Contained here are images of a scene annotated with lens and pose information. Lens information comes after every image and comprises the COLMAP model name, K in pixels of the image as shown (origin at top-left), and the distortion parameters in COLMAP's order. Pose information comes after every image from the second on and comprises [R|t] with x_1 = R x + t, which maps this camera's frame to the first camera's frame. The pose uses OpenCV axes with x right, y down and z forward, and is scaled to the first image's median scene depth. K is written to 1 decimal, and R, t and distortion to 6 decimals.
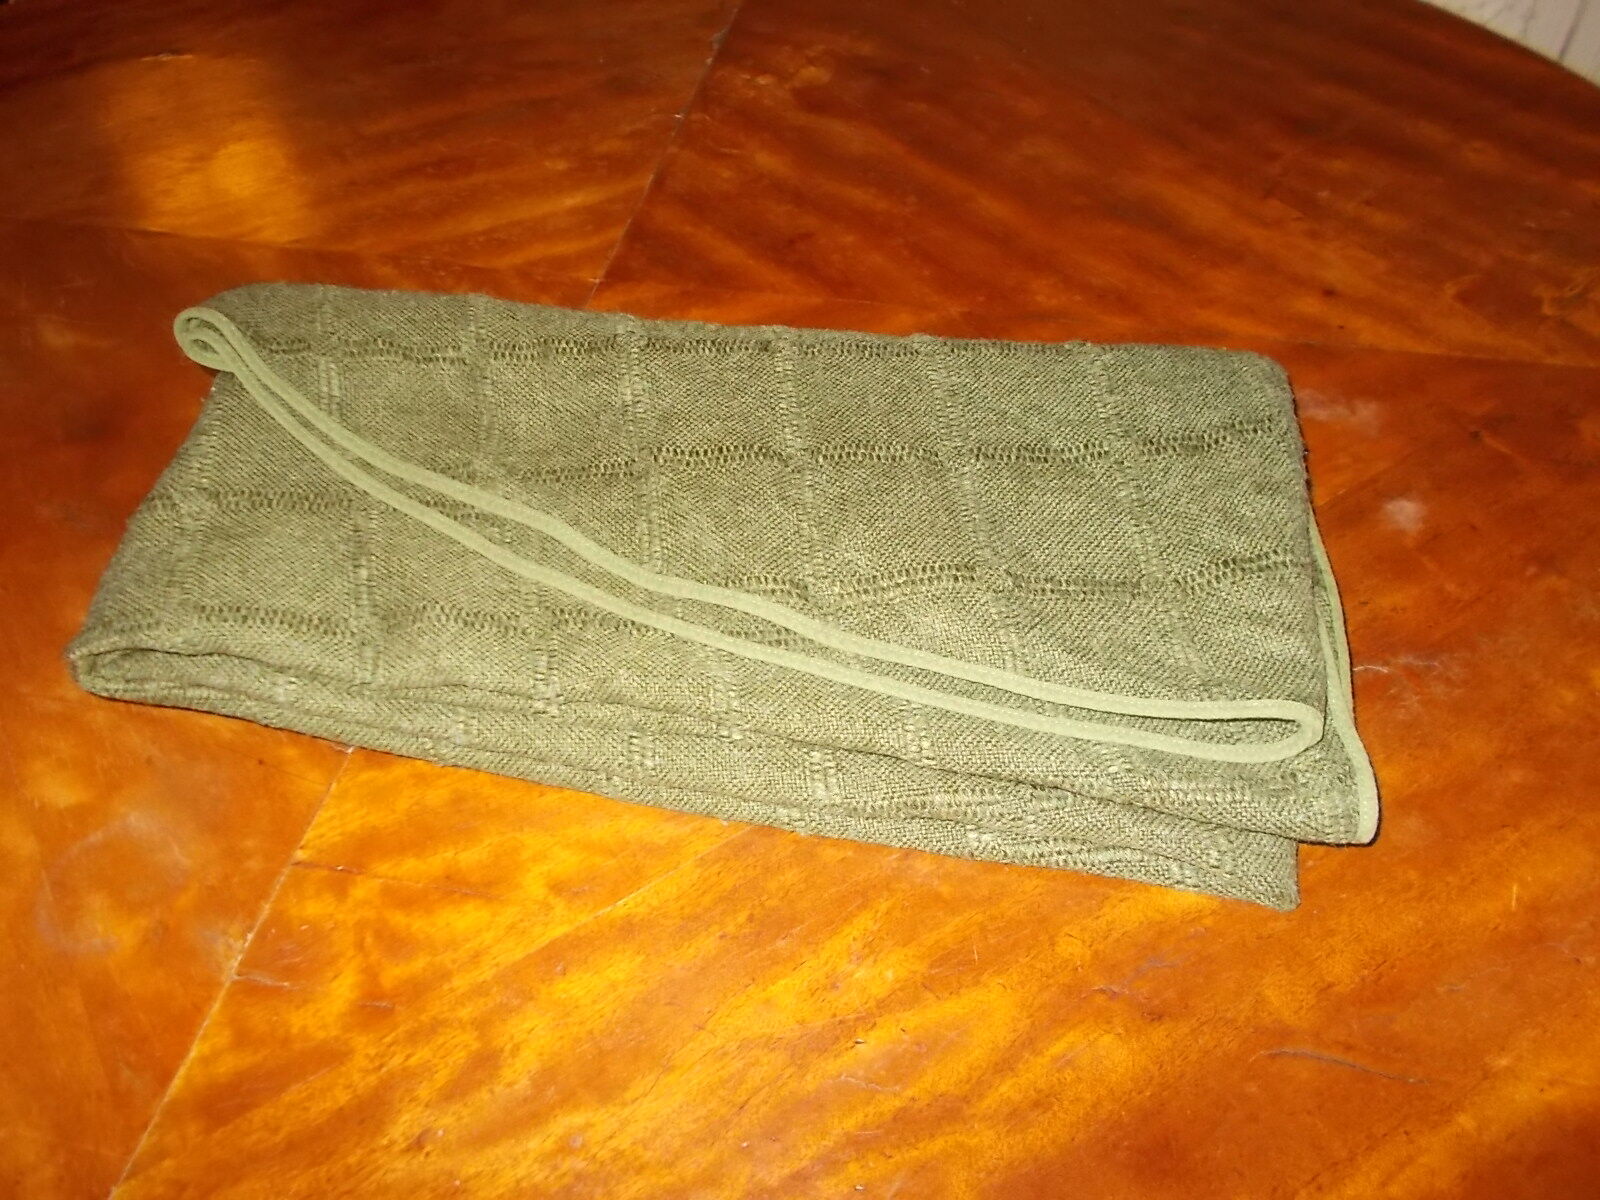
lens RADIAL K [[1232.3, 0, 793.4], [0, 1232.3, 595.5], [0, 0, 1]] dist [-0.000841, -0.009209]
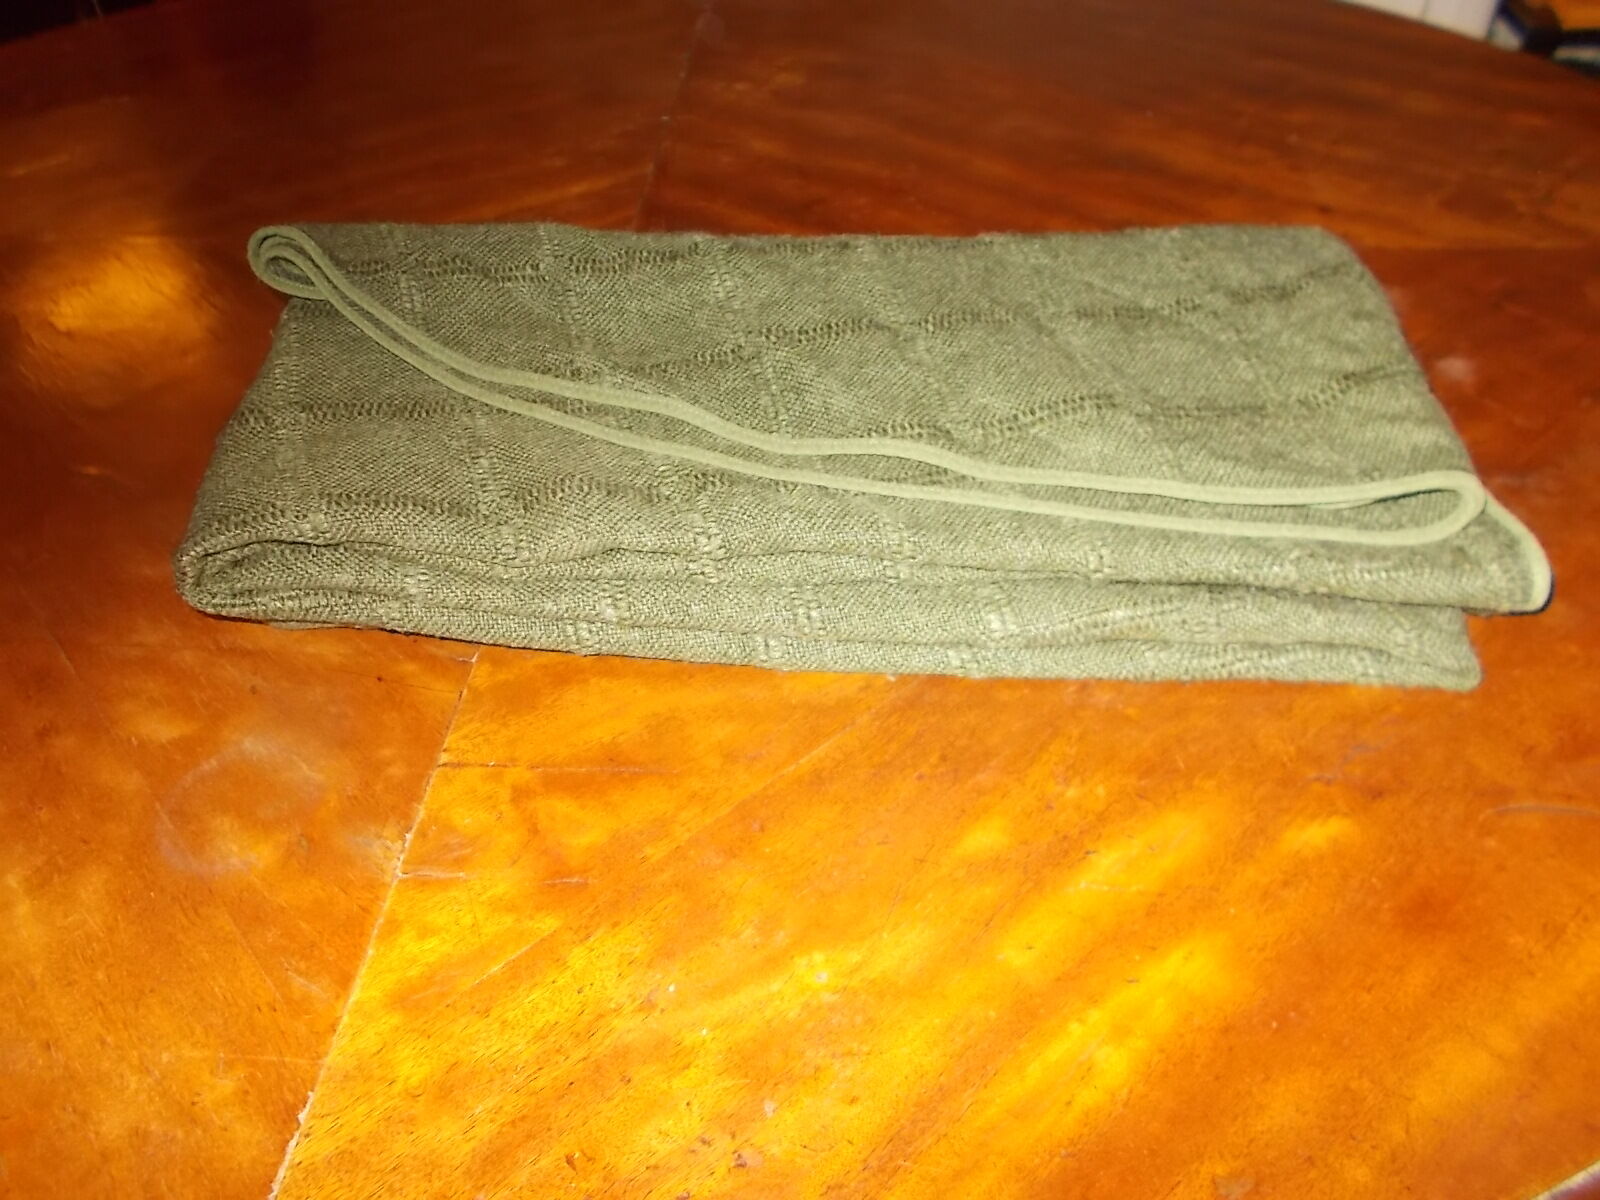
lens RADIAL K [[1232.3, 0, 793.4], [0, 1232.3, 595.5], [0, 0, 1]] dist [-0.000841, -0.009209]
pose [[0.990599, -0.088242, 0.104536, -0.224417], [0.099530, 0.989134, -0.108202, 0.214510], [-0.093852, 0.117589, 0.988618, 0.045065]]
